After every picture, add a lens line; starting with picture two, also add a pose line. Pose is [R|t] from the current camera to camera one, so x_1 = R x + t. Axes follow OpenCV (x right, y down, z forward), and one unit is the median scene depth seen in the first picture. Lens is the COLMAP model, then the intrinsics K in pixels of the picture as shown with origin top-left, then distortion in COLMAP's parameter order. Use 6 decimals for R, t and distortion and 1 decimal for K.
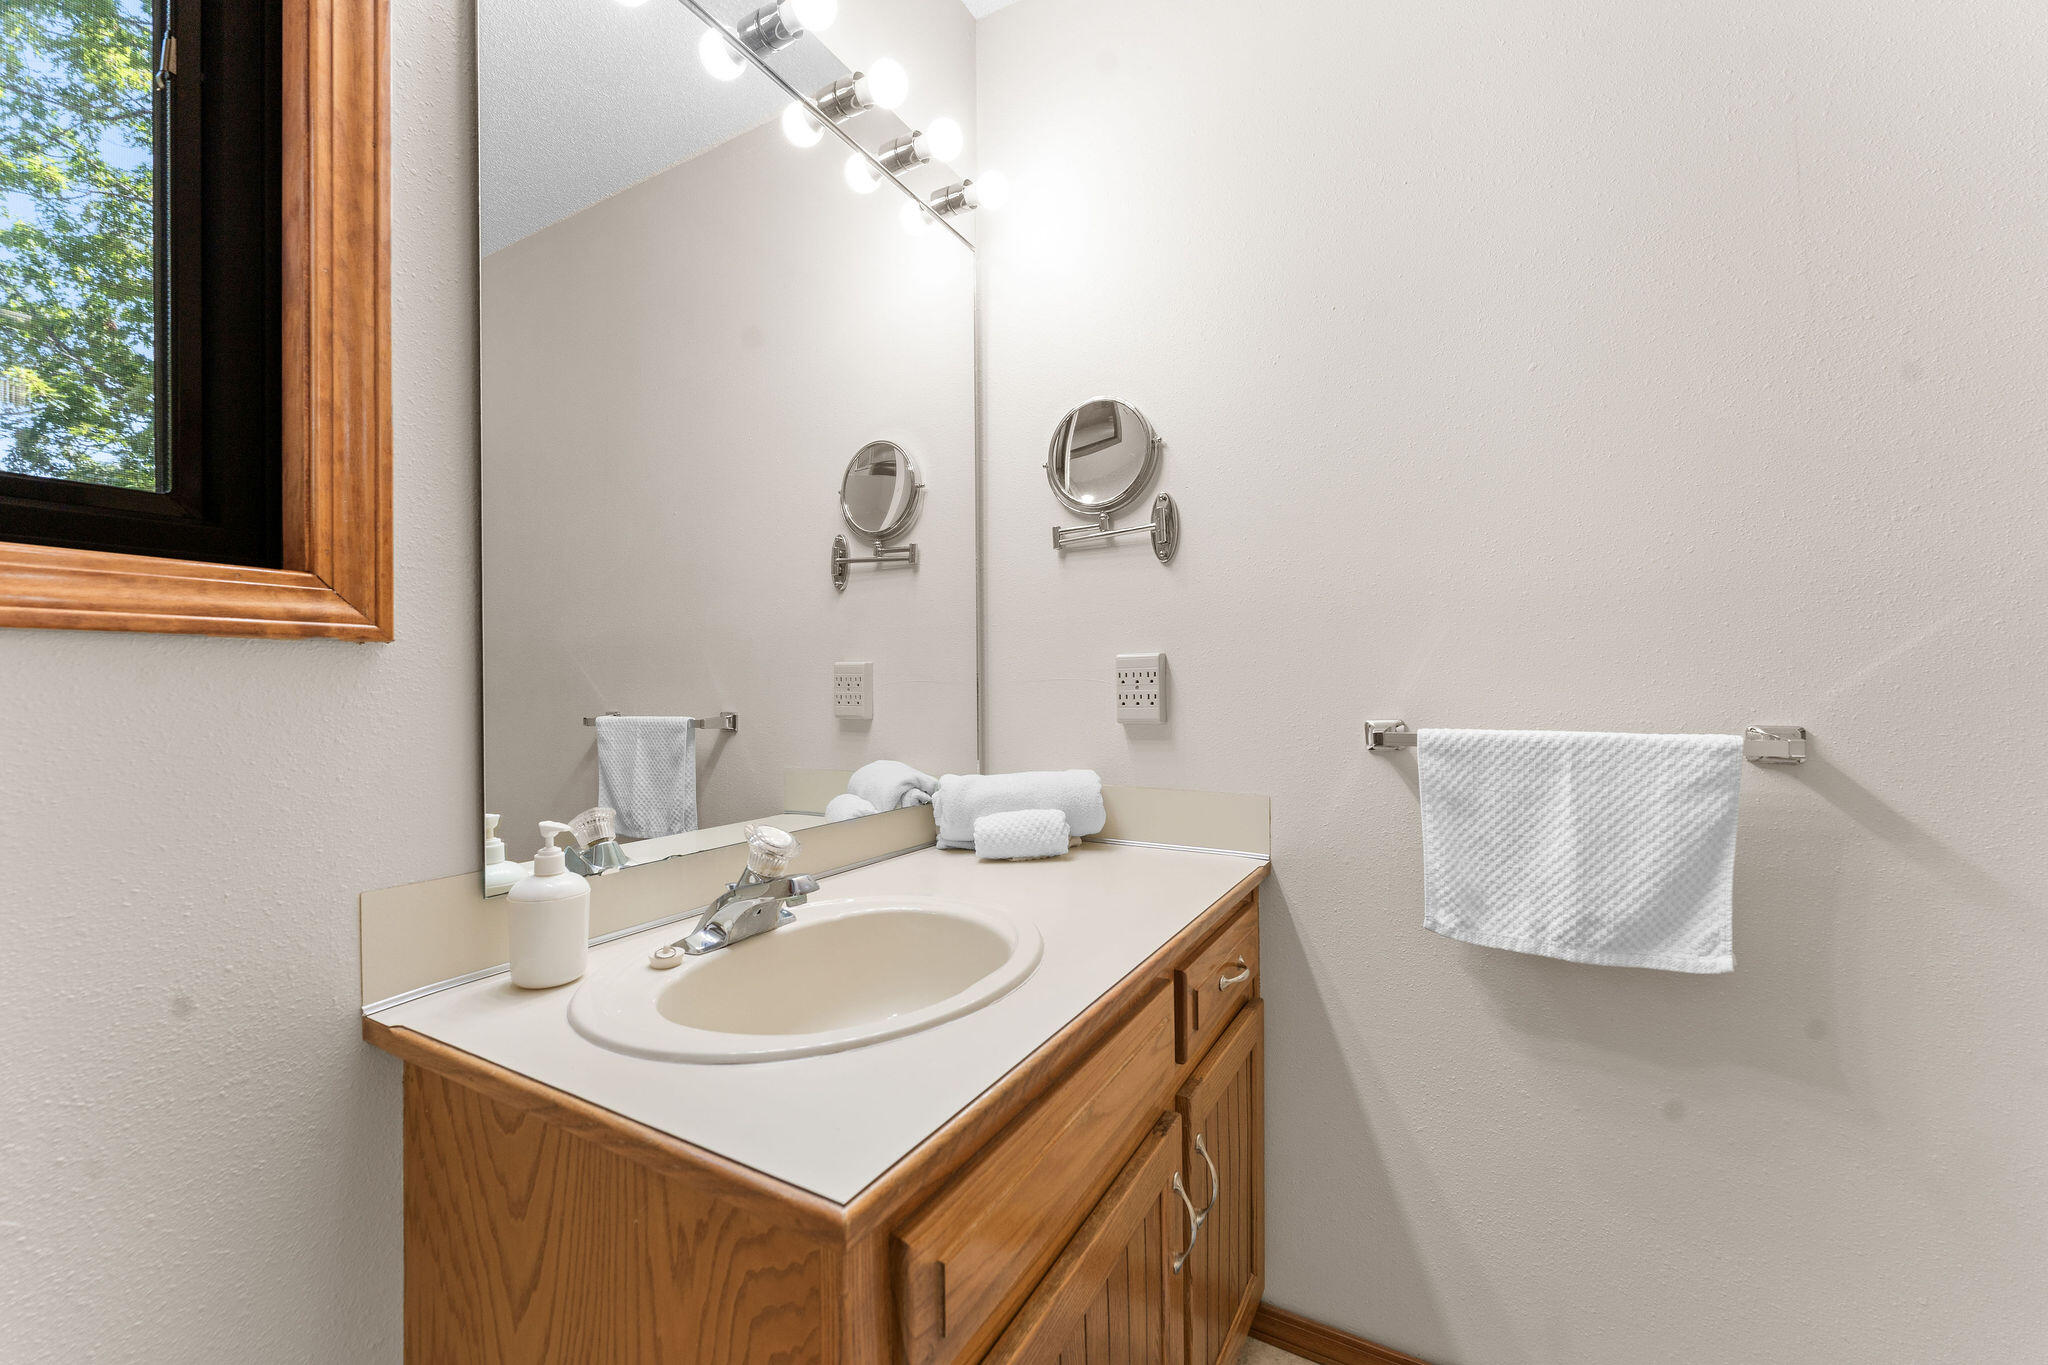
lens RADIAL K [[811.5, 0, 1017.5], [0, 811.5, 687.8], [0, 0, 1]] dist [0.000539, 0.000055]
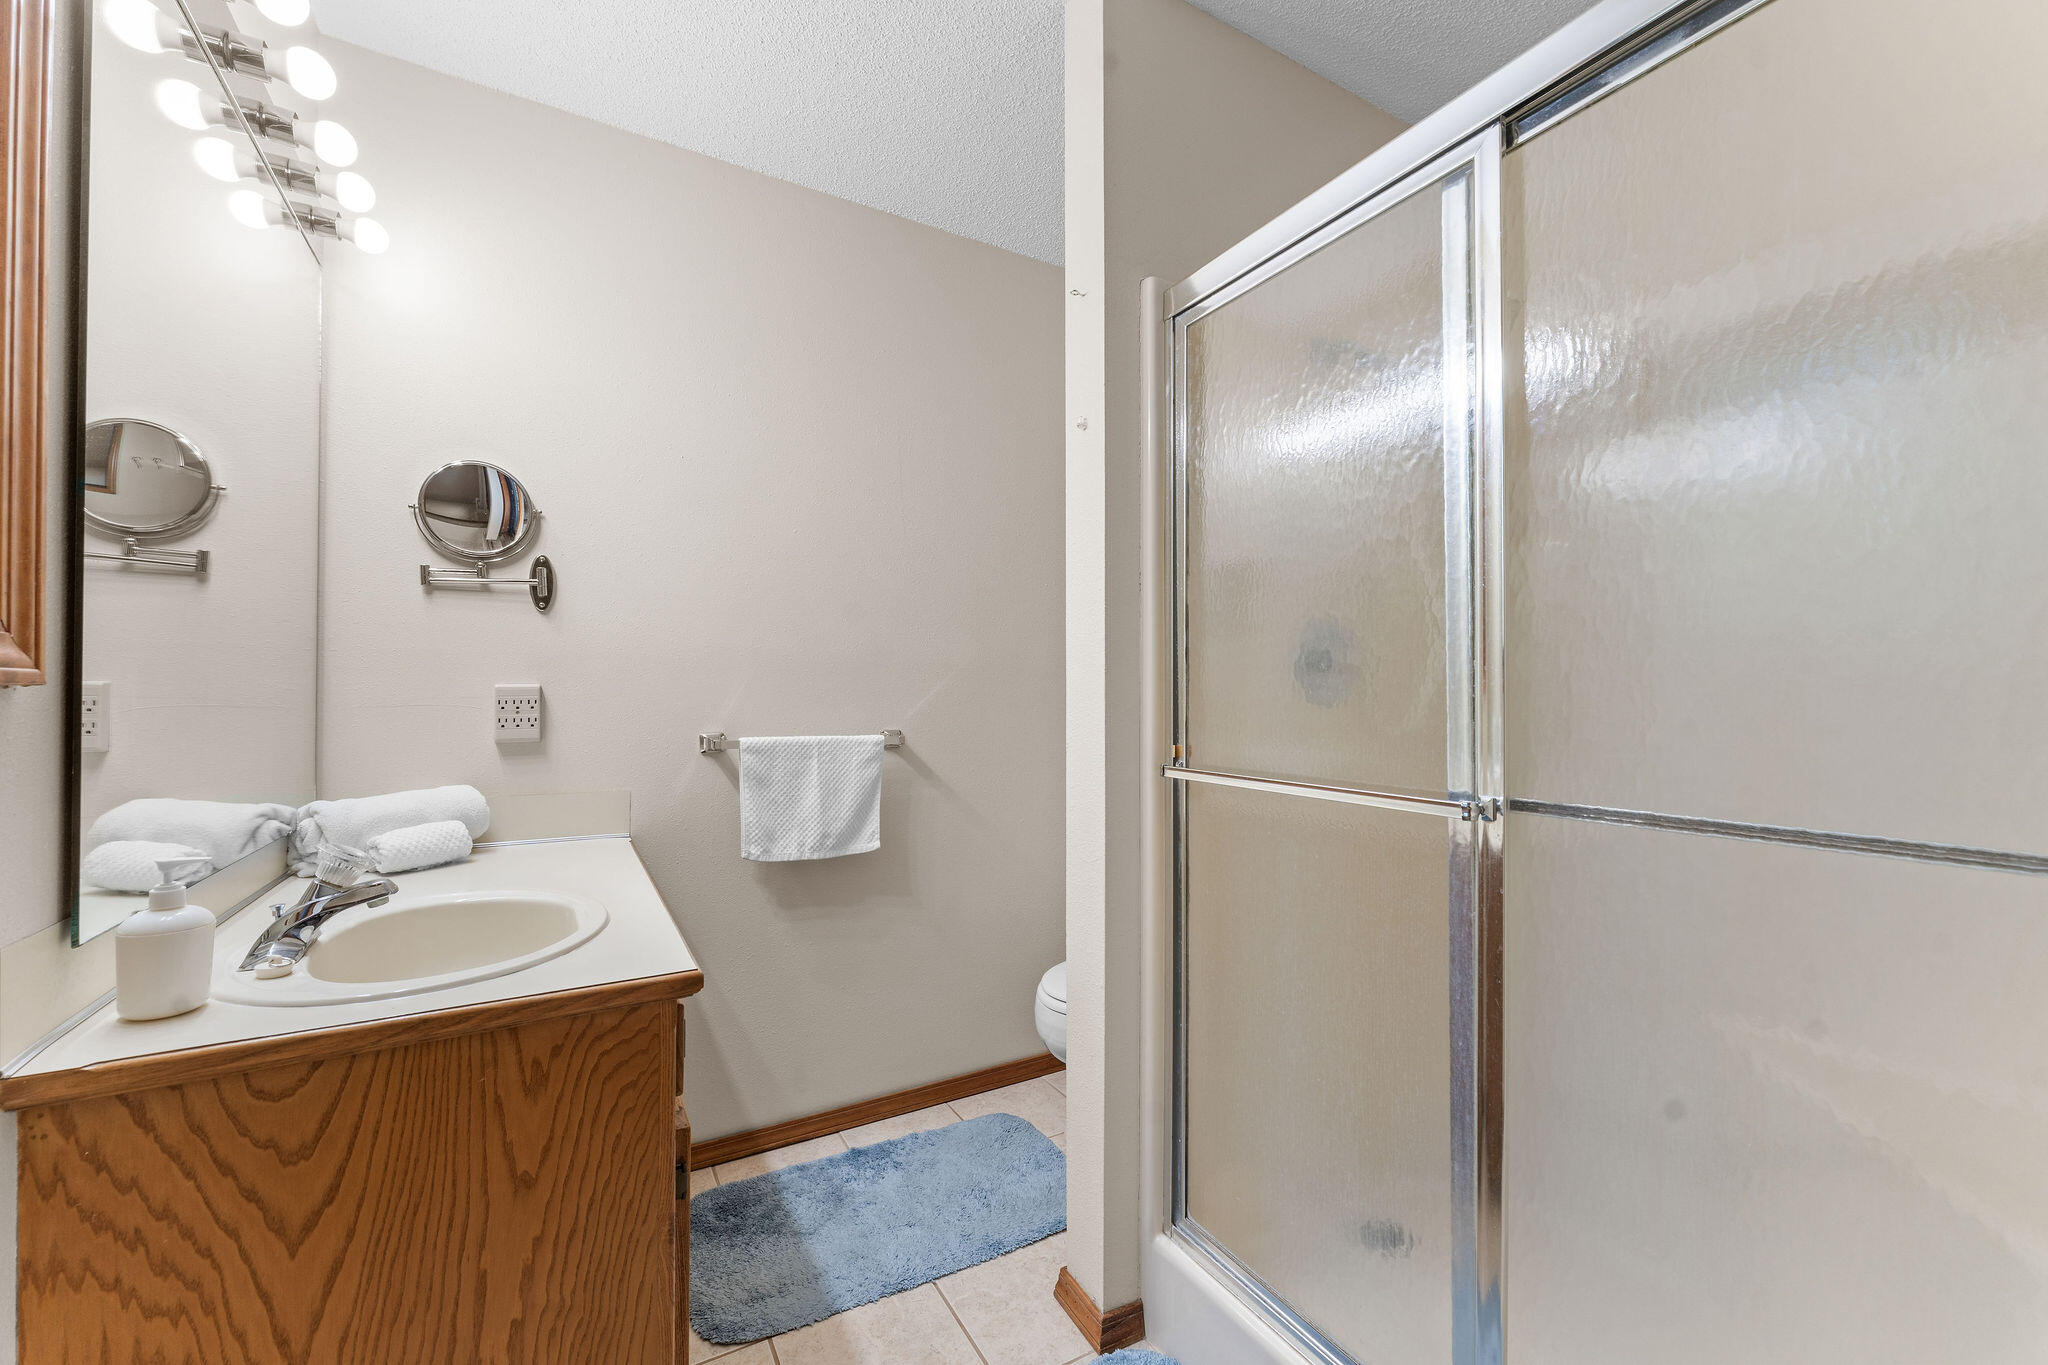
lens RADIAL K [[811.5, 0, 1017.5], [0, 811.5, 687.8], [0, 0, 1]] dist [0.000539, 0.000055]
pose [[0.503519, 0.017736, 0.863802, -0.569844], [-0.006521, 0.999839, -0.016728, -0.023839], [-0.863959, 0.002790, 0.503554, -0.276129]]
